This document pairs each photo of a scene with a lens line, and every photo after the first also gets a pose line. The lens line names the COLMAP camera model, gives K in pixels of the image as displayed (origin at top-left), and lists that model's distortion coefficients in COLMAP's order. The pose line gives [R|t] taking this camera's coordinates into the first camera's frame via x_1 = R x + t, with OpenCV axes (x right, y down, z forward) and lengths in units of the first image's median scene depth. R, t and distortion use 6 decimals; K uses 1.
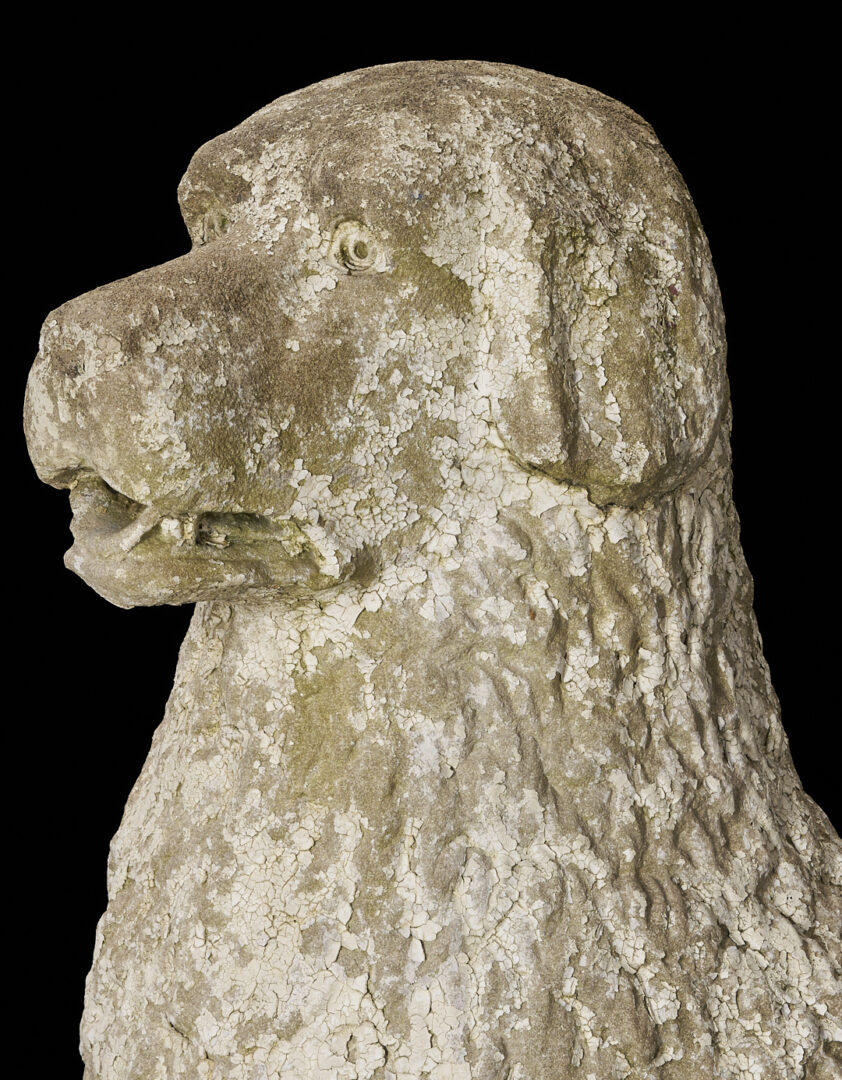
lens RADIAL K [[7299.2, 0, 421.3], [0, 7299.2, 508.6], [0, 0, 1]] dist [-0.198829, 9.119171]
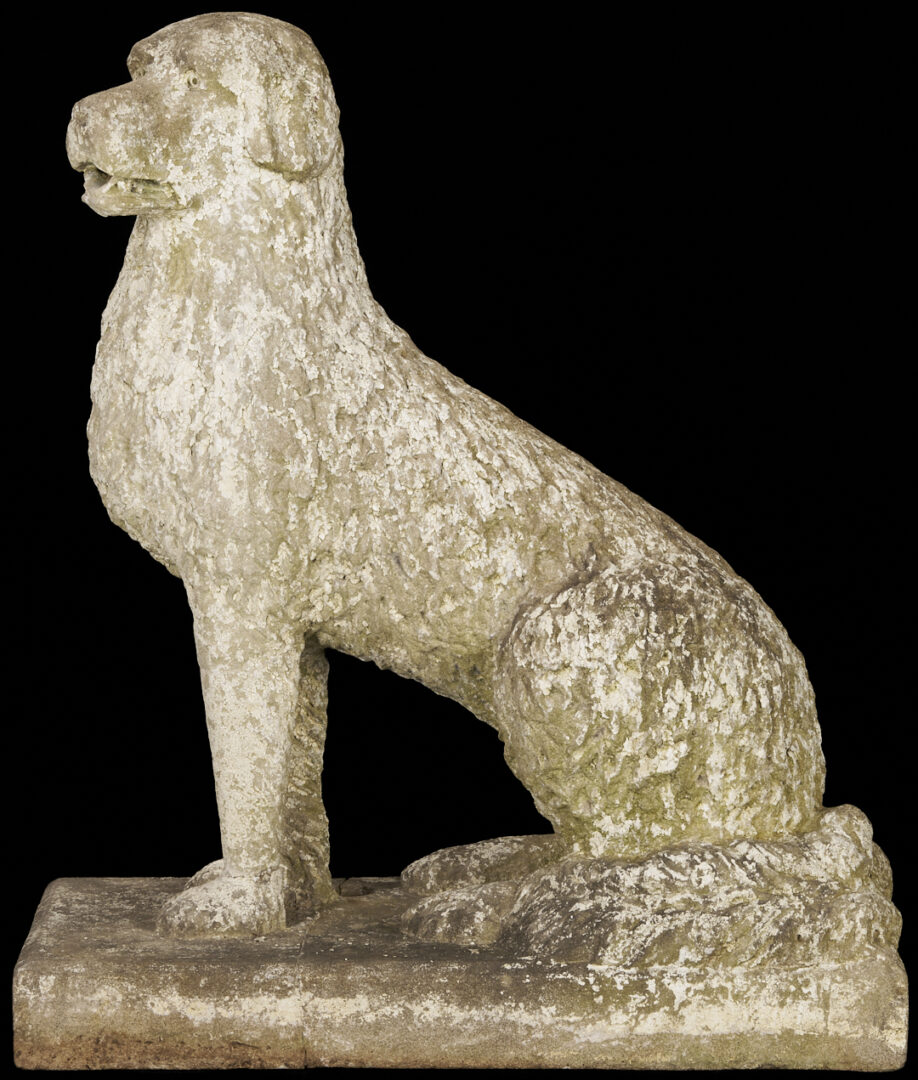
lens RADIAL K [[5377.6, 0, 459.0], [0, 5377.6, 540.0], [0, 0, 1]] dist [-0.156015, -1.671911]
pose [[0.999997, 0.000837, -0.002480, 0.090674], [-0.000815, 0.999960, 0.008909, 0.111106], [0.002487, -0.008907, 0.999957, -0.923591]]
